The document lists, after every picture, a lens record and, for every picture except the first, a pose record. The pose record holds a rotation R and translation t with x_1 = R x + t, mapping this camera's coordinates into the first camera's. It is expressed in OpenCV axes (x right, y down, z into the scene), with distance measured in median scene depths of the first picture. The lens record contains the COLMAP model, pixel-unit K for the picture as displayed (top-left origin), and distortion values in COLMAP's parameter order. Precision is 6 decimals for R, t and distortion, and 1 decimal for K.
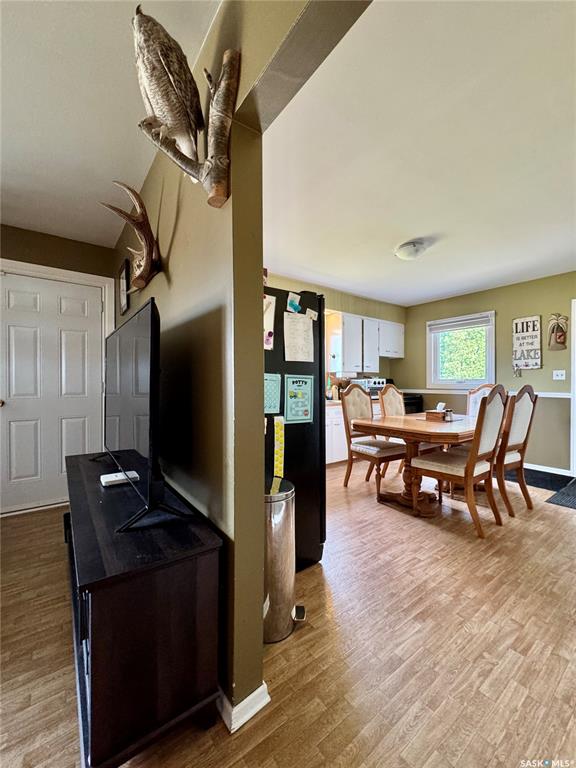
lens RADIAL K [[308.7, 0, 288.1], [0, 308.7, 384.9], [0, 0, 1]] dist [-0.002230, 0.000359]
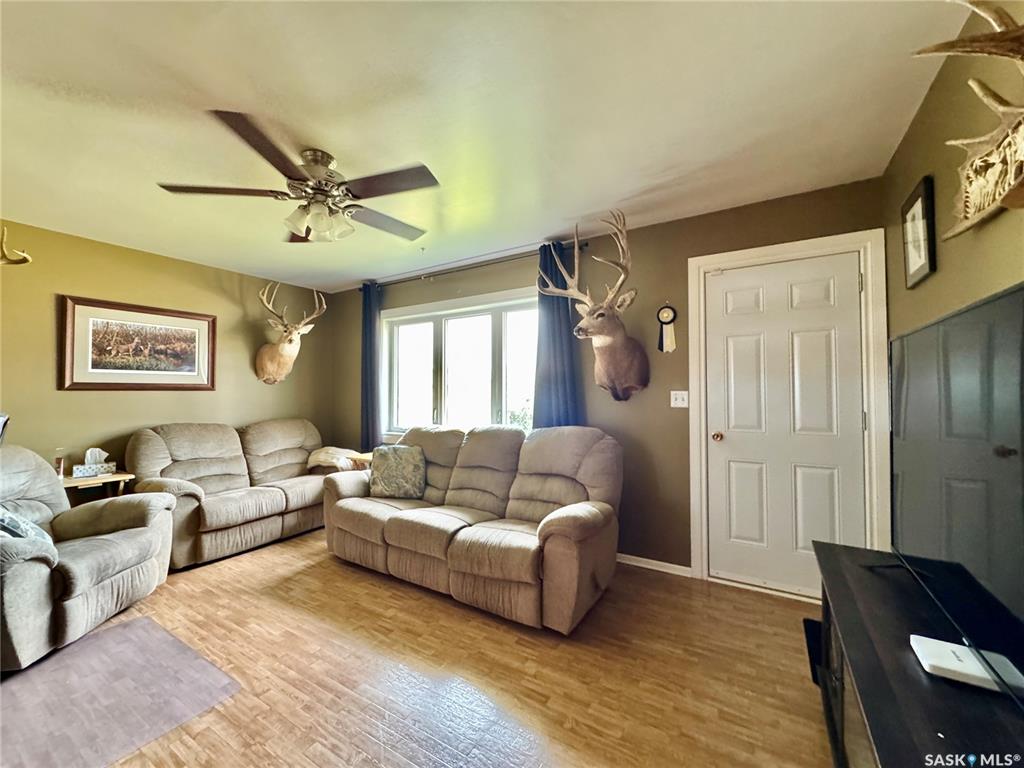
lens RADIAL K [[411.6, 0, 512.1], [0, 411.6, 383.4], [0, 0, 1]] dist [-0.002230, 0.000359]
pose [[0.368721, -0.025170, -0.929199, -0.103405], [-0.006639, 0.999537, -0.029709, -0.028867], [0.929516, 0.017123, 0.368383, 0.082624]]
